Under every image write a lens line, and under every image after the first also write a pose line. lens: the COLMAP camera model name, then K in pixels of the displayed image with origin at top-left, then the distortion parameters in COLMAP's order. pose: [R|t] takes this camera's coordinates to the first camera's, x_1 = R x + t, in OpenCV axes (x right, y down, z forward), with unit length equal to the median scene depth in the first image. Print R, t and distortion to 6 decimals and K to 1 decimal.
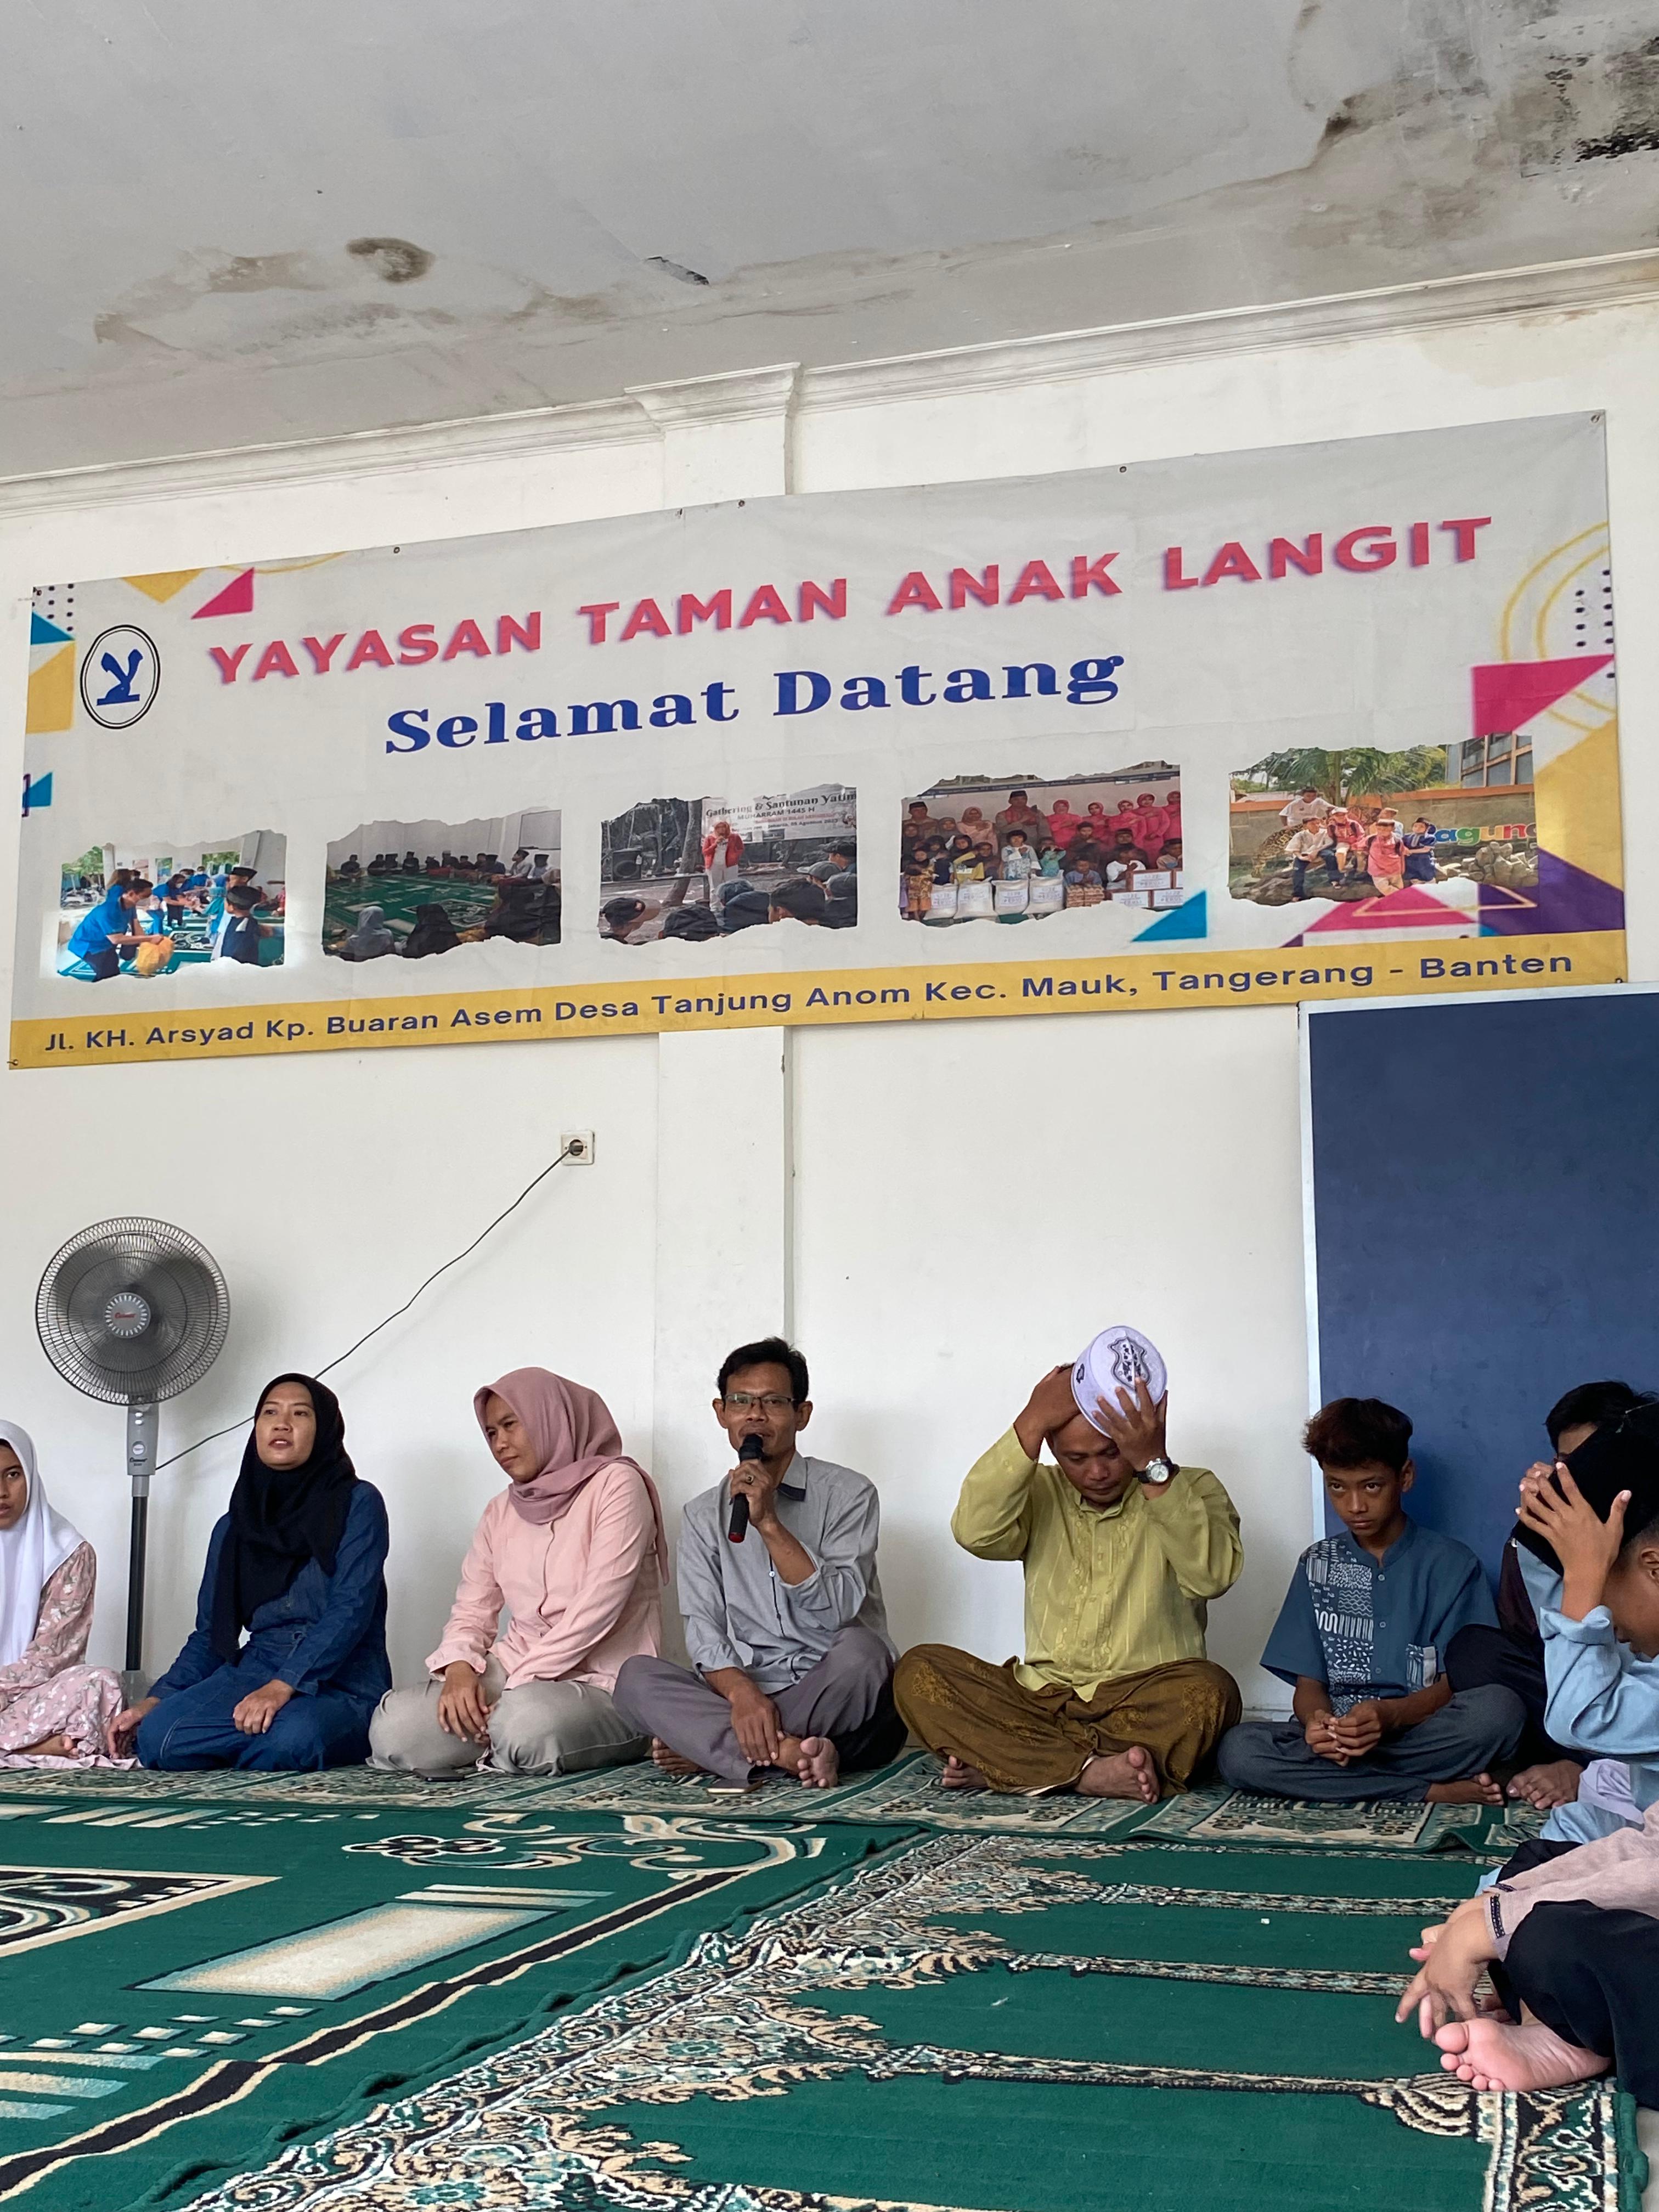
lens RADIAL K [[2577.7, 0, 798.6], [0, 2577.7, 1059.4], [0, 0, 1]] dist [0.102064, 0.000000]
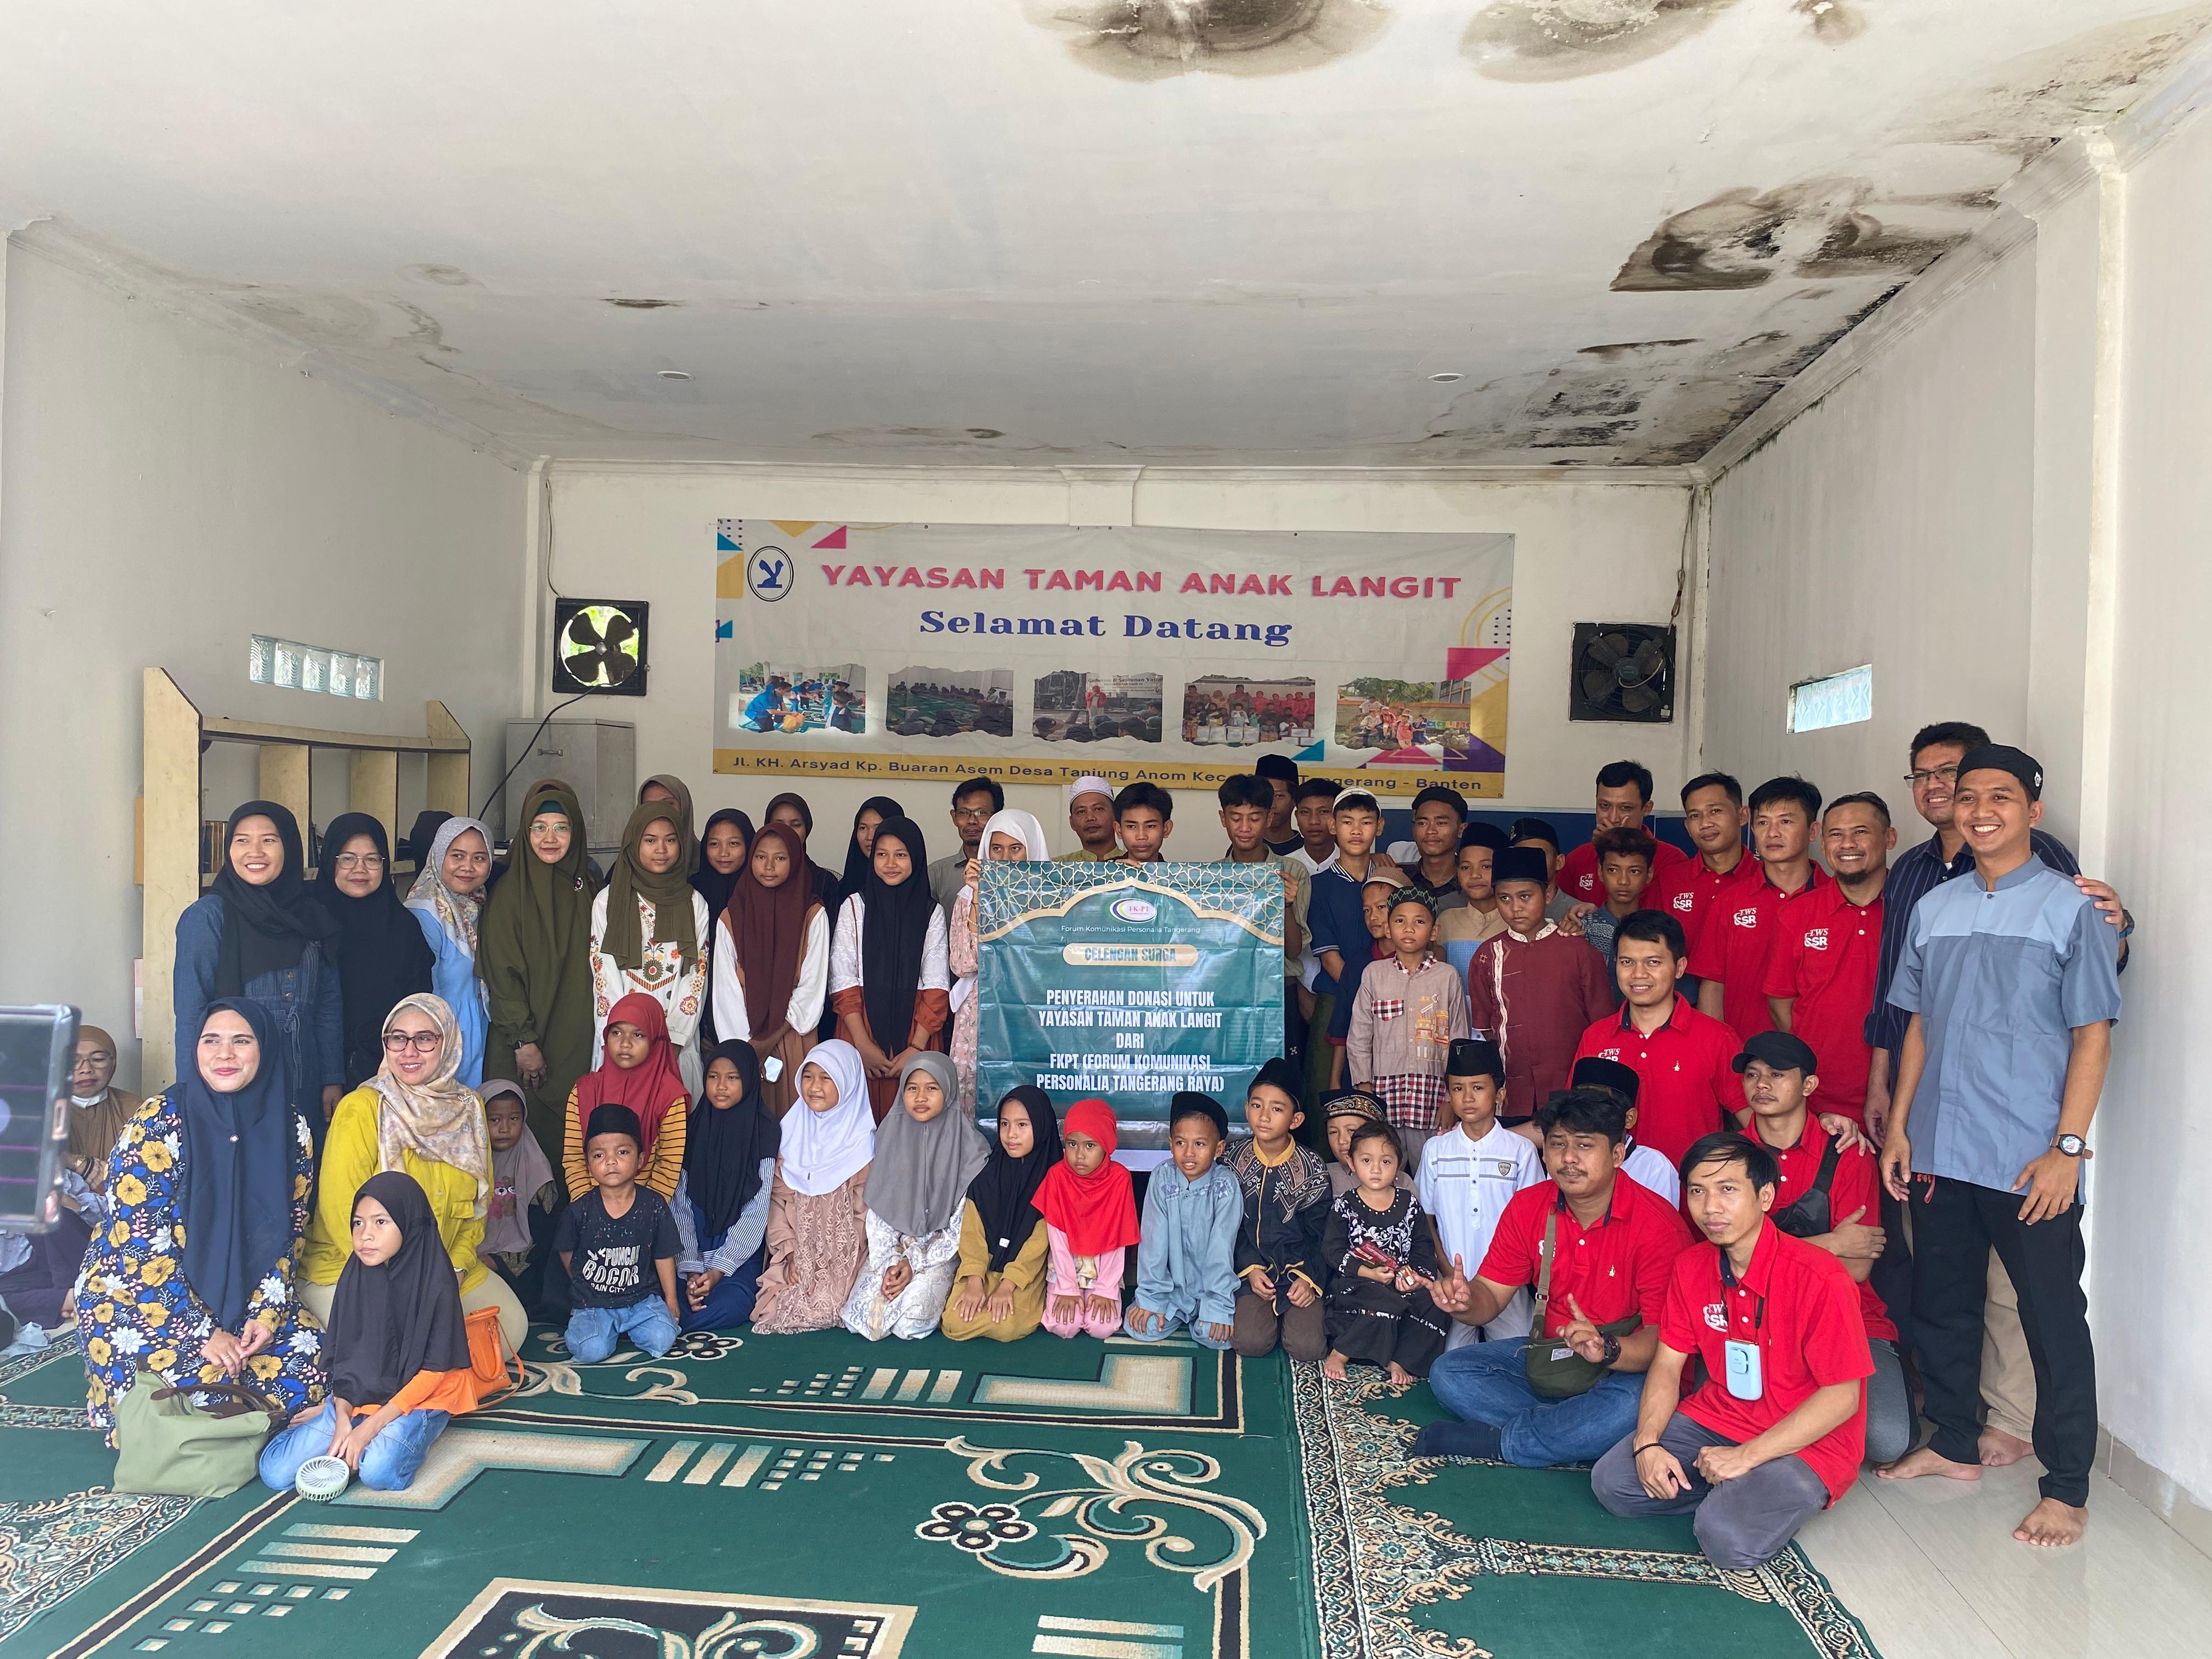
lens RADIAL K [[1694.3, 0, 1099.7], [0, 1694.3, 828.2], [0, 0, 1]] dist [0.055522, -0.078940]
pose [[0.977980, 0.022650, 0.207466, -0.310995], [-0.060511, 0.982165, 0.178016, -0.224296], [-0.199733, -0.186651, 0.961909, -0.349250]]
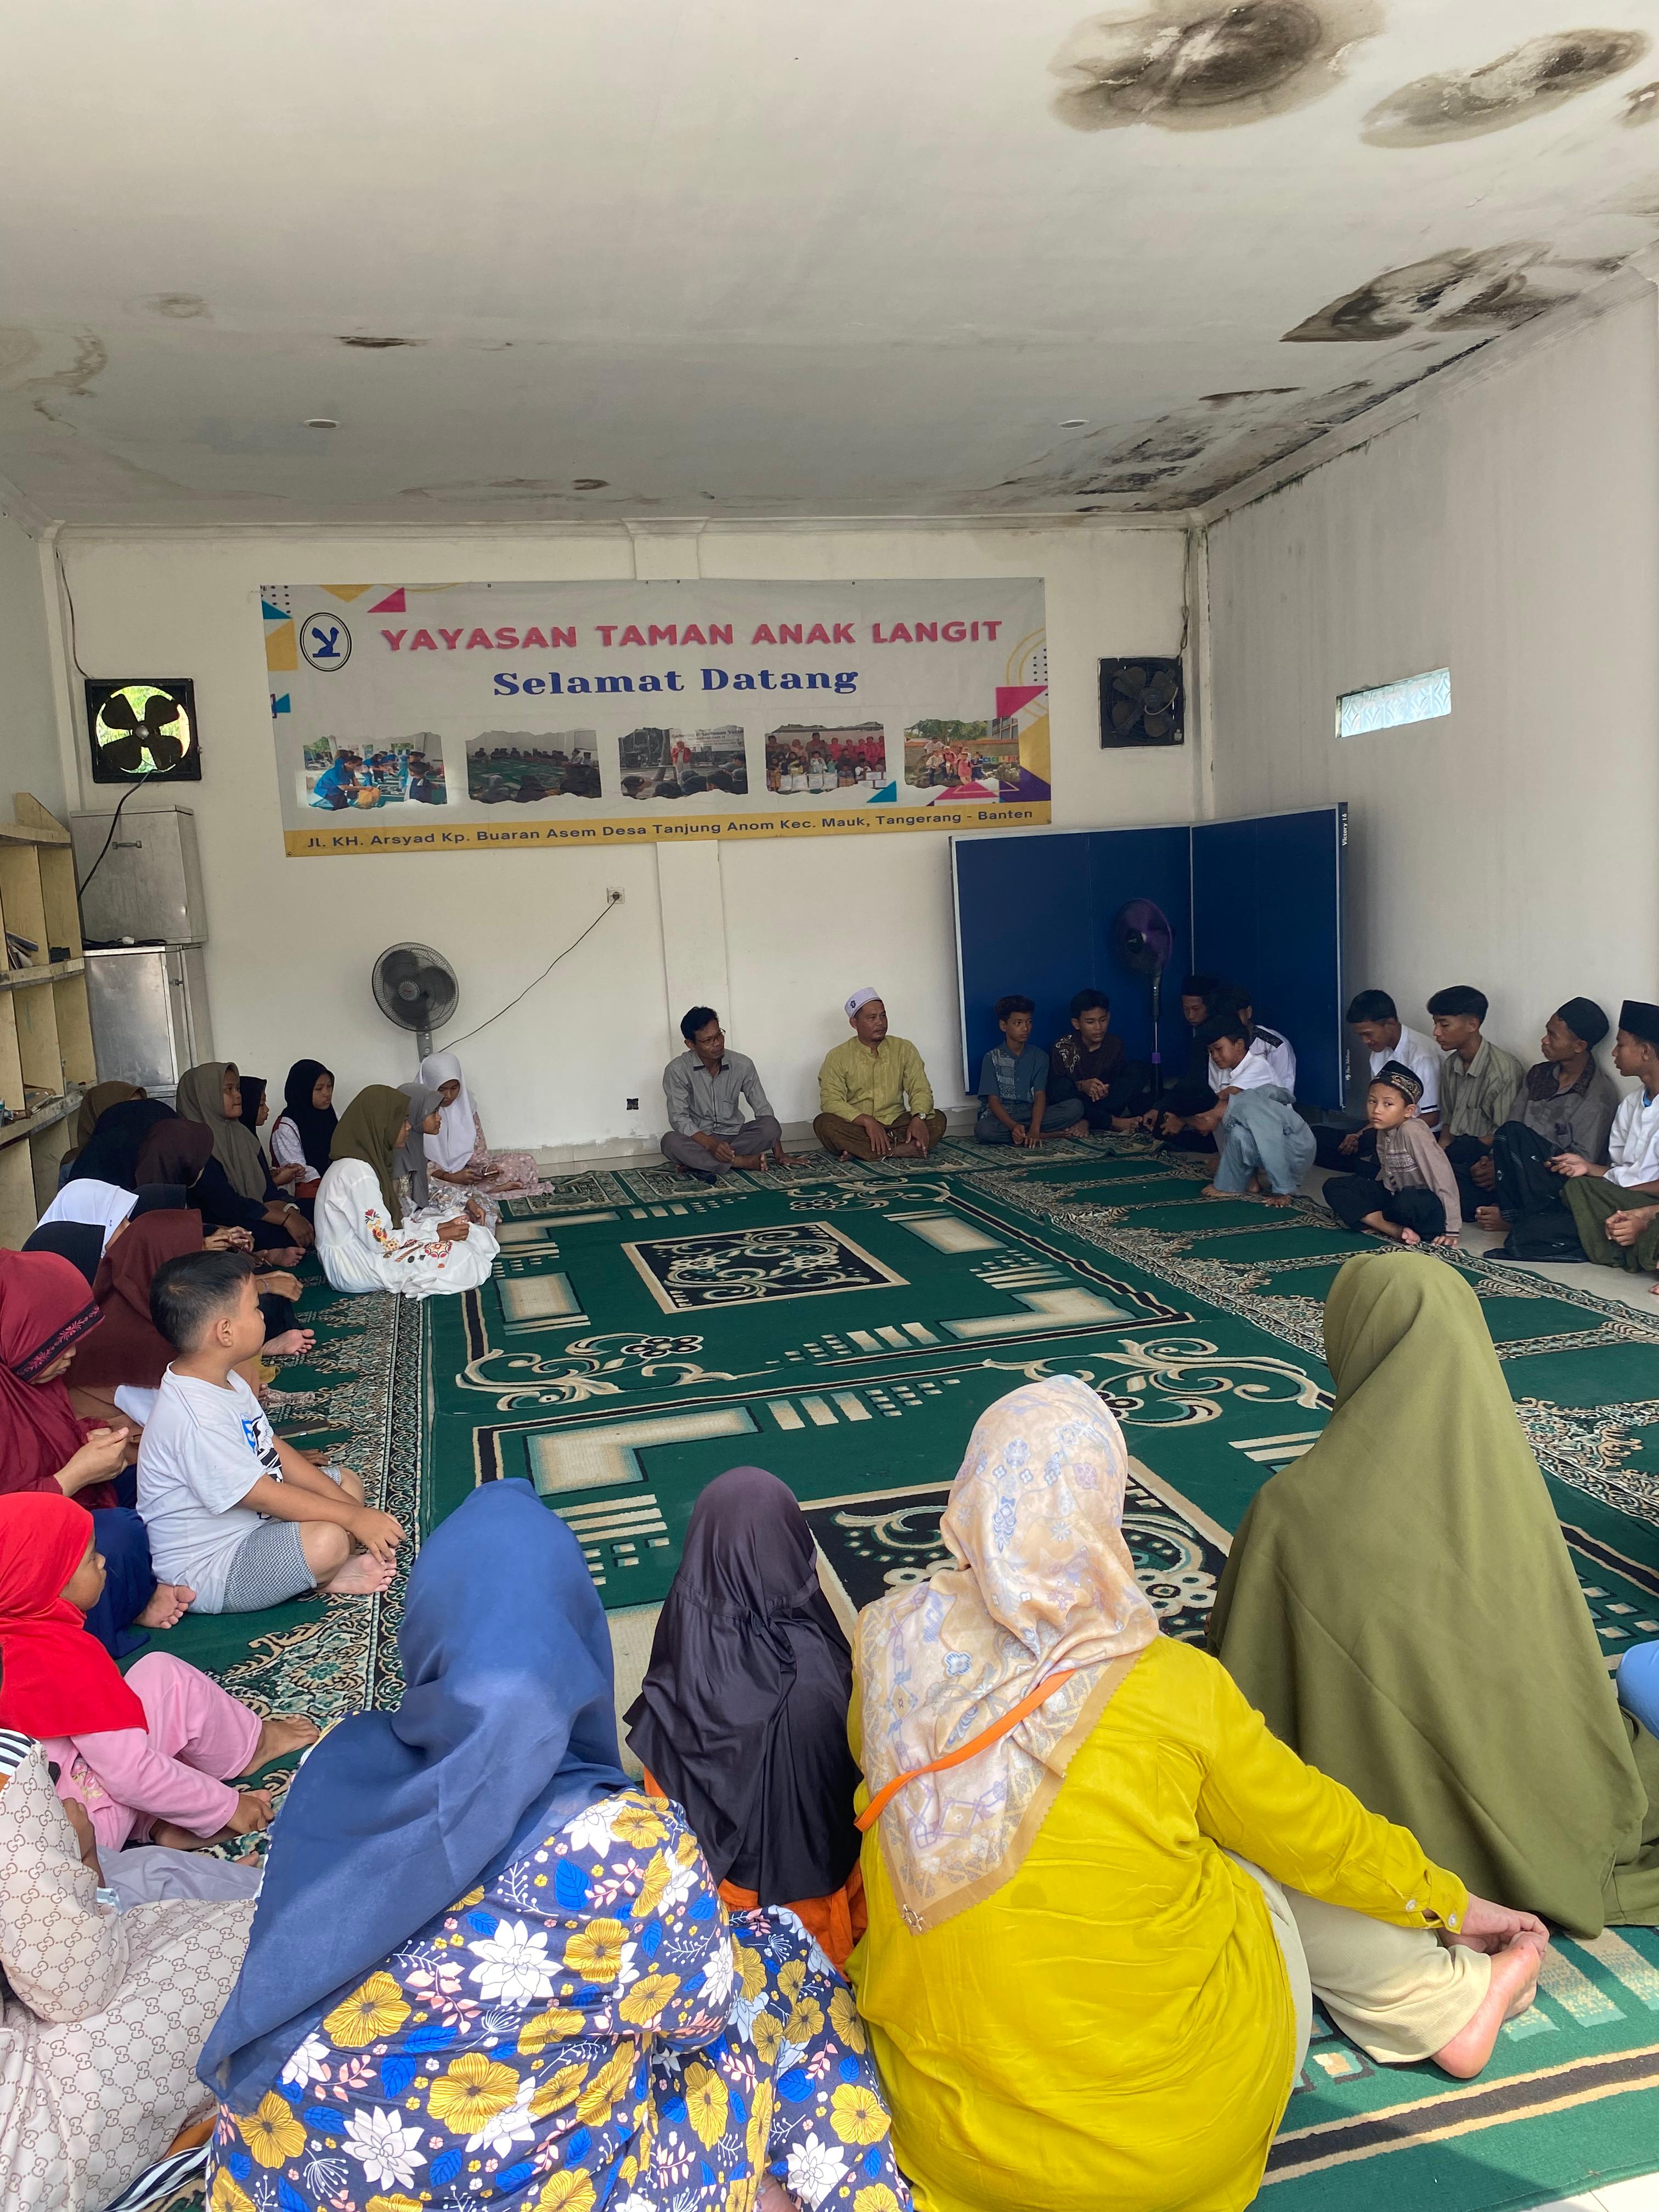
lens RADIAL K [[1694.3, 0, 840.0], [0, 1694.3, 1110.7], [0, 0, 1]] dist [0.055522, -0.078940]
pose [[0.861112, -0.115789, 0.495054, -0.654078], [-0.027385, 0.961744, 0.272578, -0.186037], [-0.507676, -0.248277, 0.824999, -0.315454]]
